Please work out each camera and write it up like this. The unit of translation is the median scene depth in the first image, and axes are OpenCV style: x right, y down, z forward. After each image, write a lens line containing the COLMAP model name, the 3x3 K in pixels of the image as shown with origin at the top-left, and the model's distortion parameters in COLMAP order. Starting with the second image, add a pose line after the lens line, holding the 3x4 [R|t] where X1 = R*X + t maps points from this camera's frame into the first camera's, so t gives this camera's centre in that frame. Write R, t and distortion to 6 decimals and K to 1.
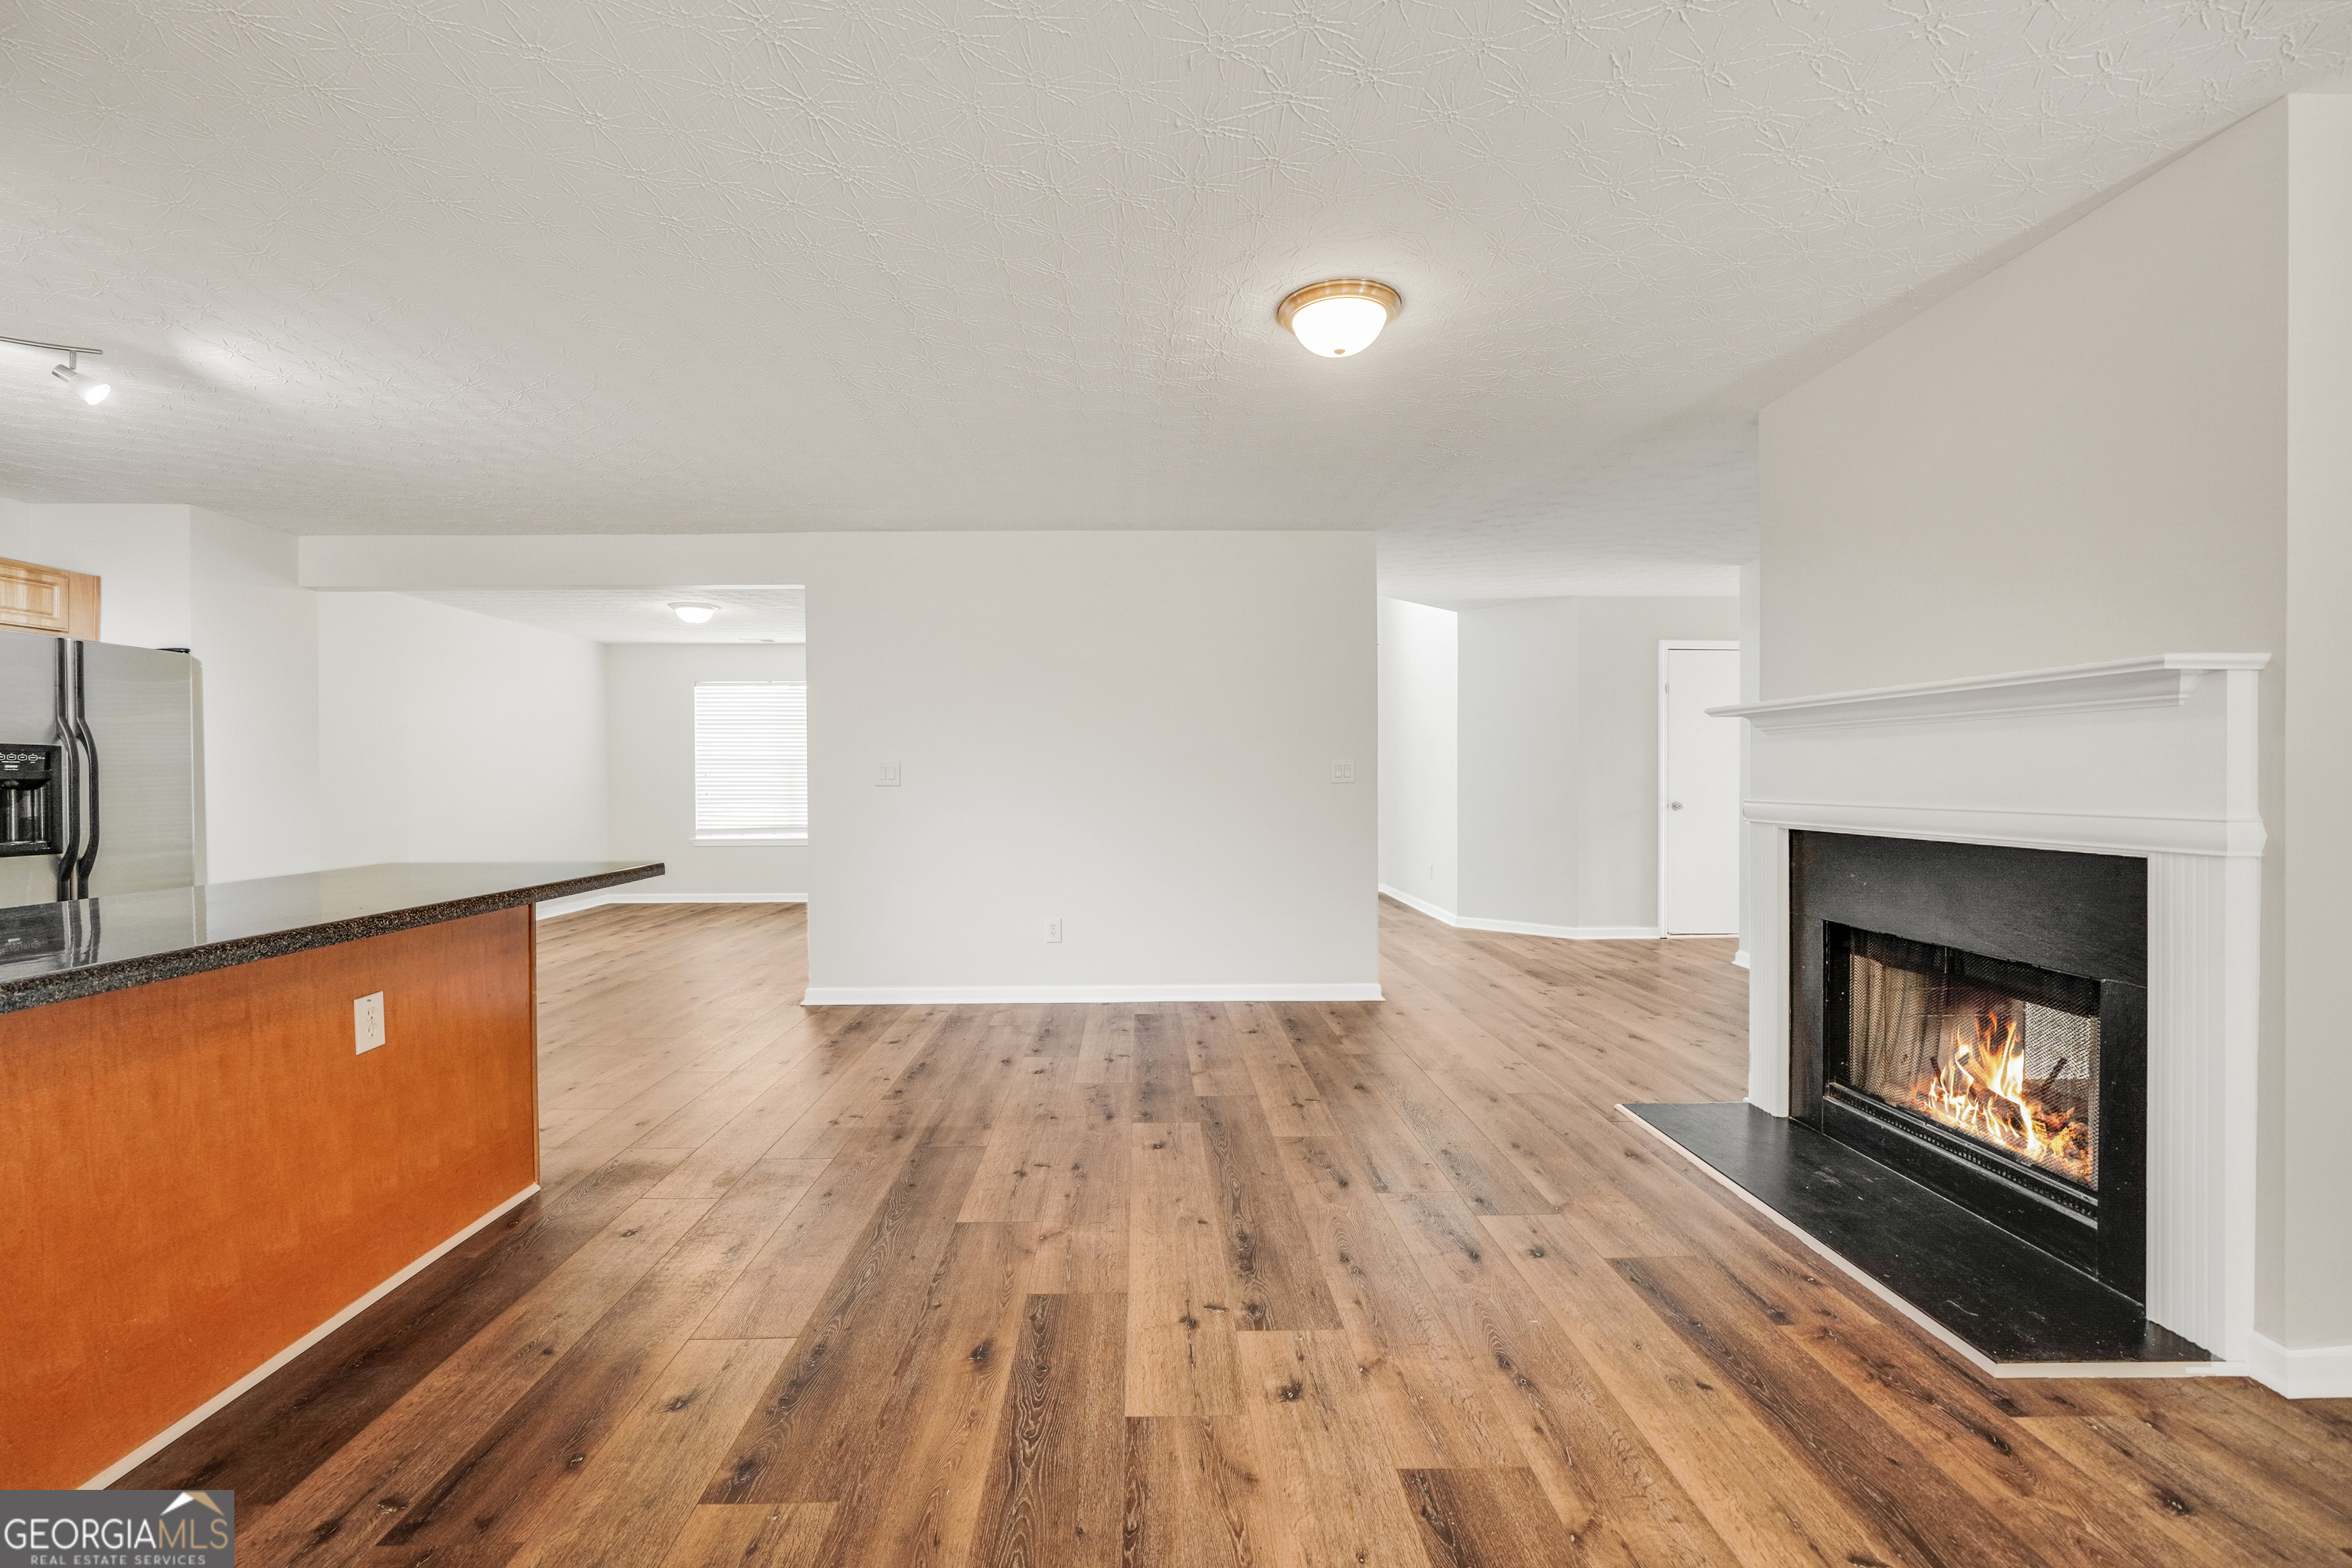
lens RADIAL K [[996.8, 0, 1163.7], [0, 996.8, 780.9], [0, 0, 1]] dist [-0.018297, 0.007098]
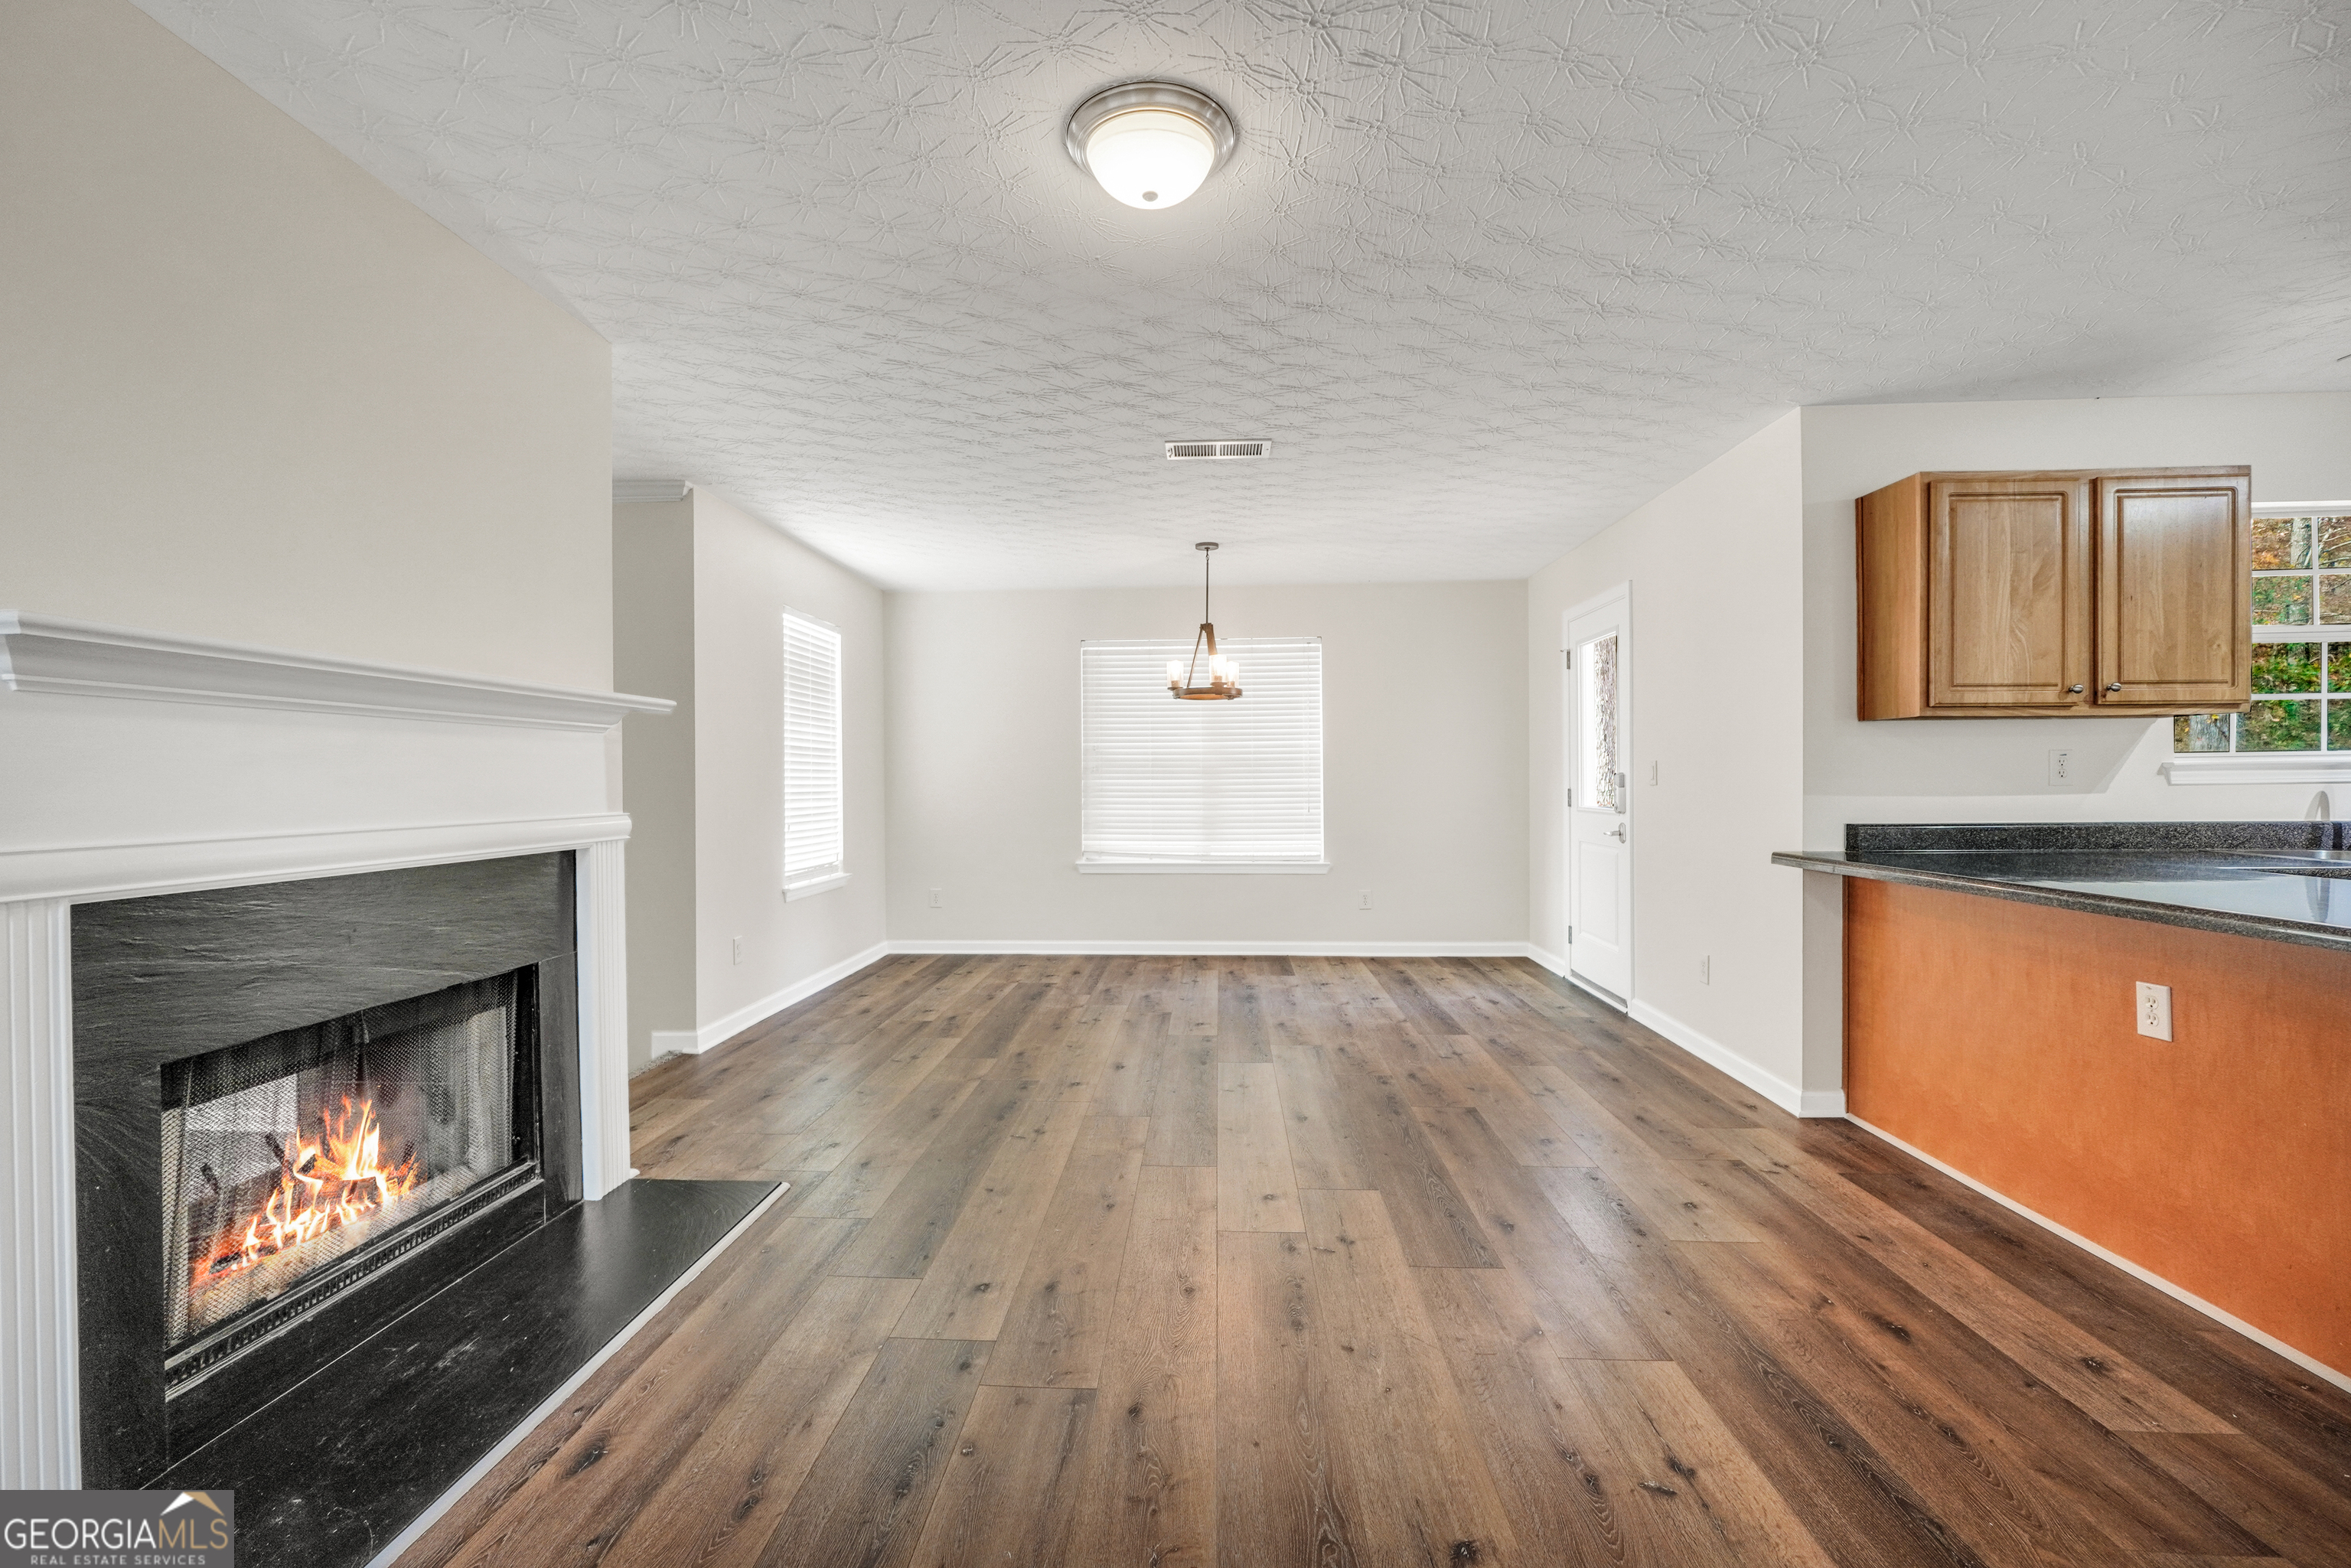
lens RADIAL K [[996.3, 0, 1164.9], [0, 996.3, 790.3], [0, 0, 1]] dist [-0.018297, 0.007098]
pose [[-0.996994, 0.008577, 0.076997, 0.089336], [0.009806, 0.999830, 0.015602, -0.006352], [-0.076850, 0.016310, -0.996909, 1.354456]]
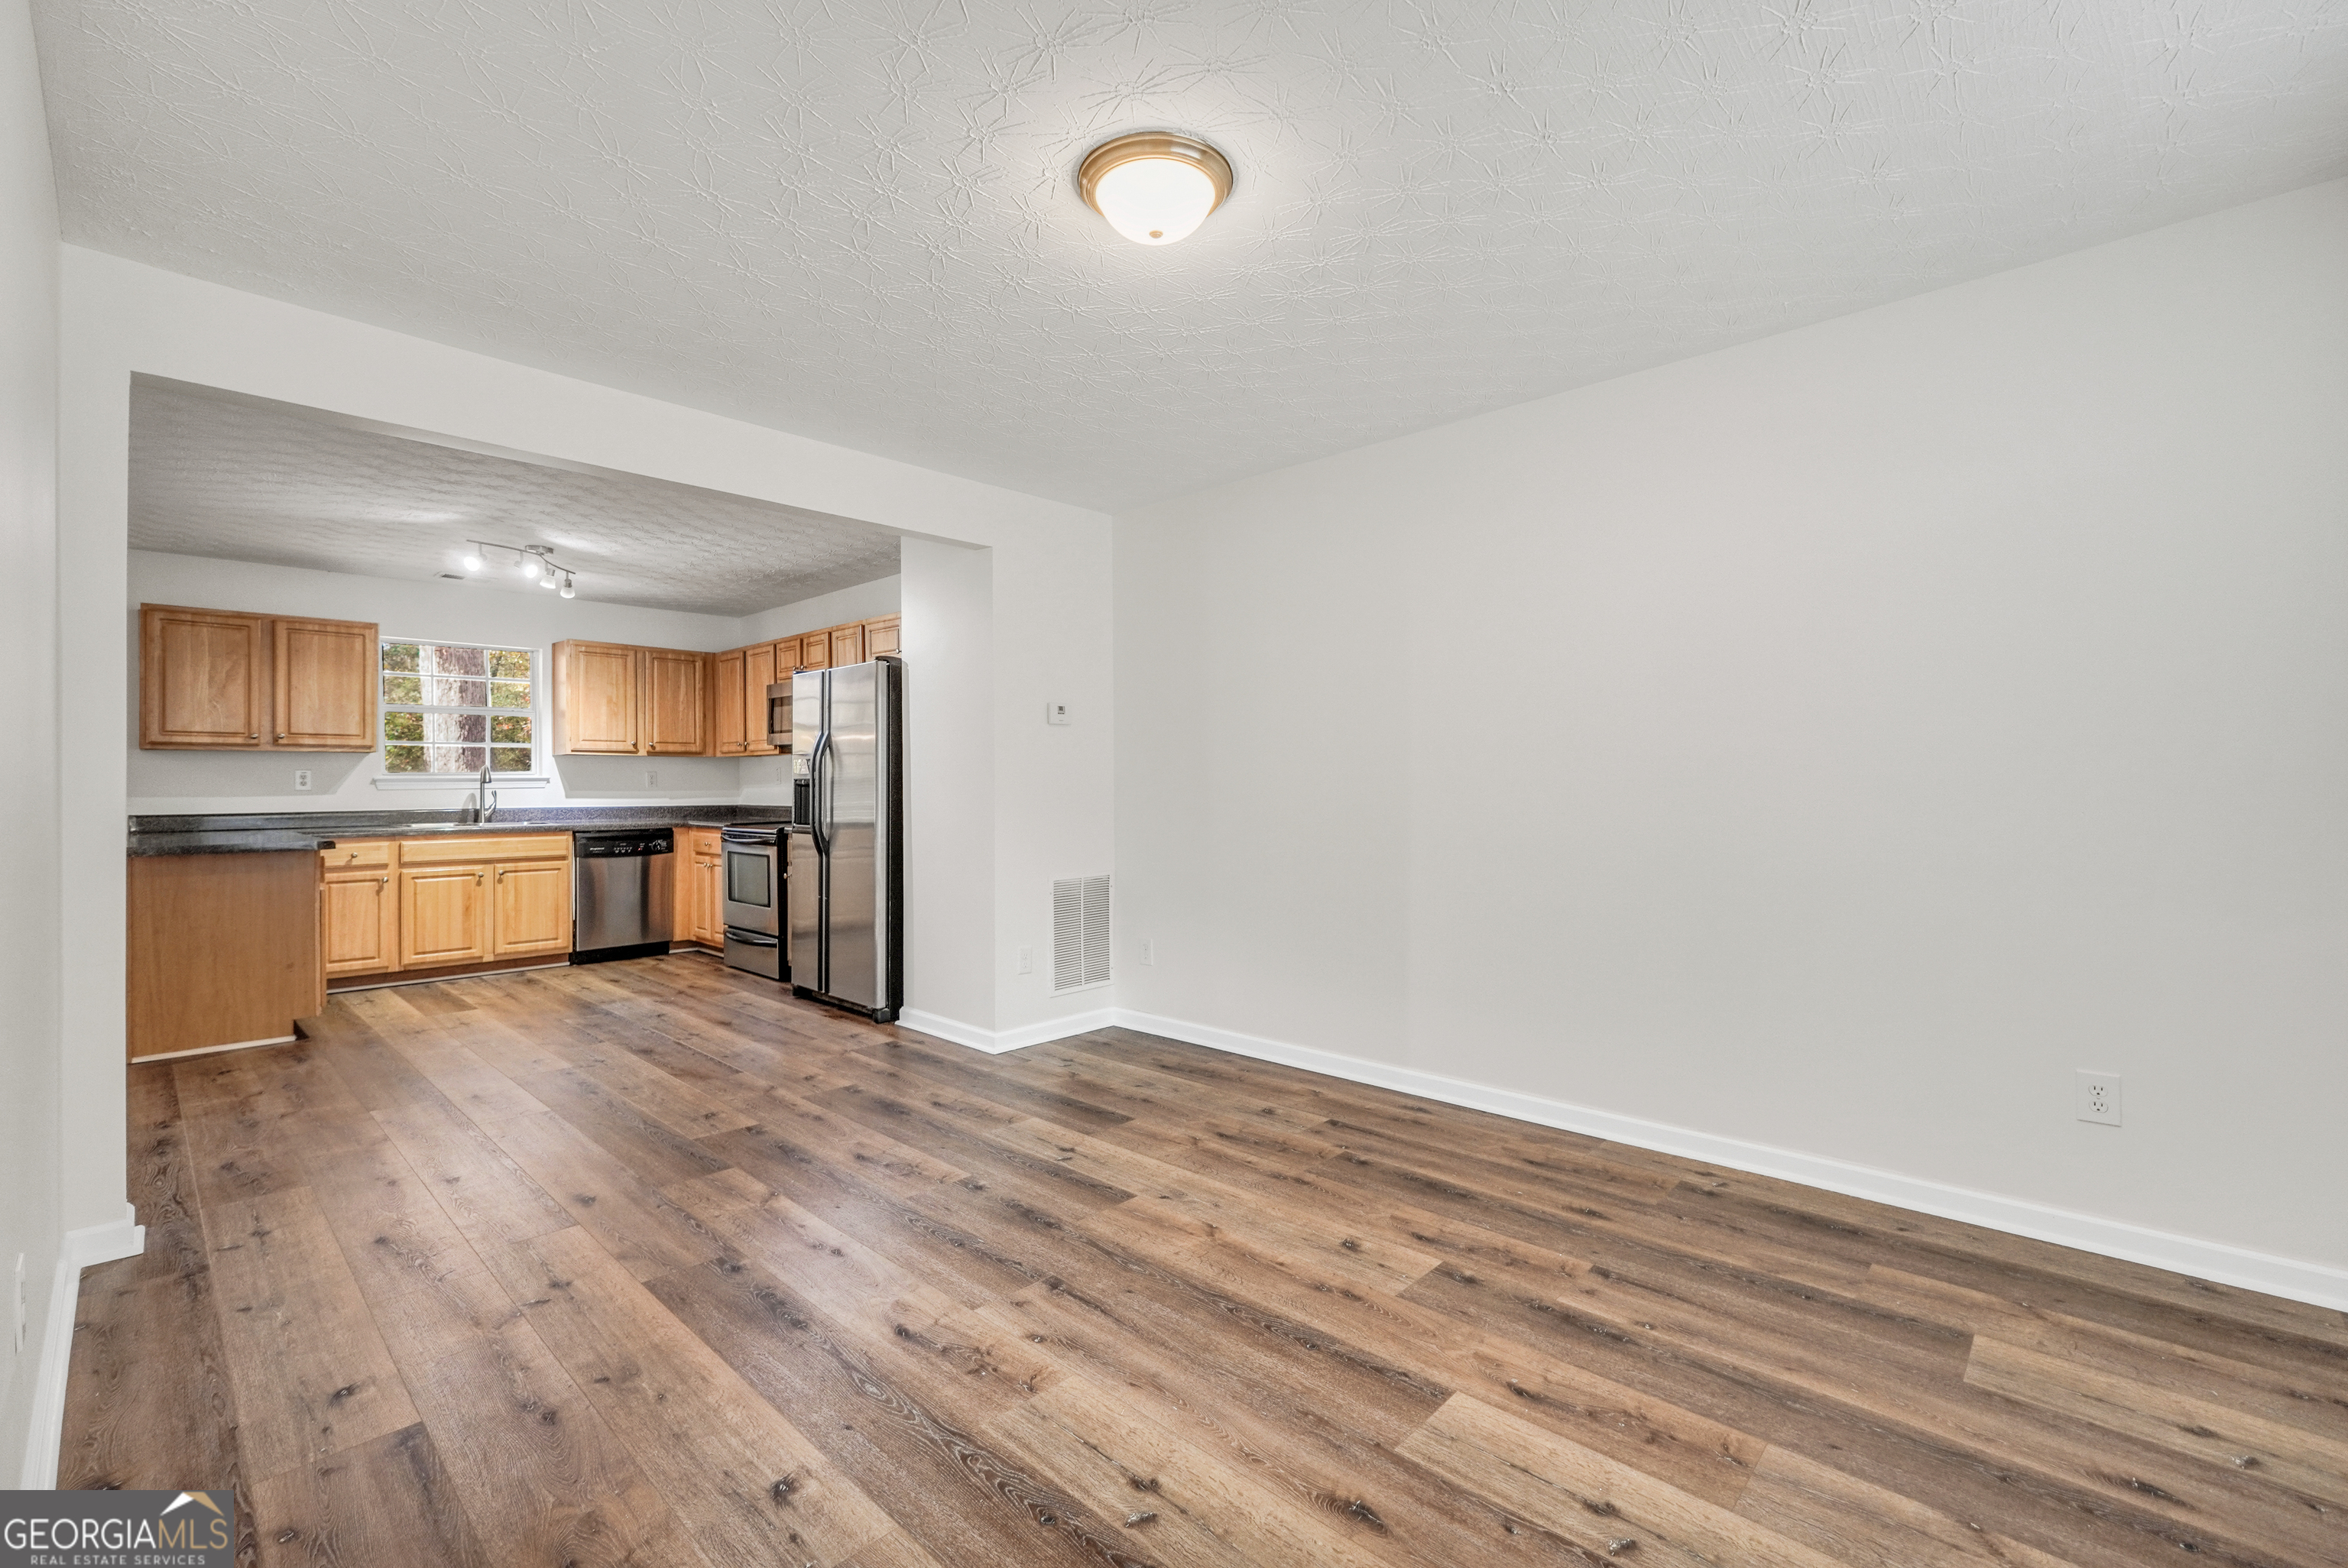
lens RADIAL K [[995.0, 0, 1164.1], [0, 995.0, 770.4], [0, 0, 1]] dist [-0.018297, 0.007098]
pose [[-0.703035, -0.003918, -0.711145, -0.558201], [0.004441, 0.999941, -0.009899, 0.001462], [0.711142, -0.010117, -0.702976, 2.556682]]
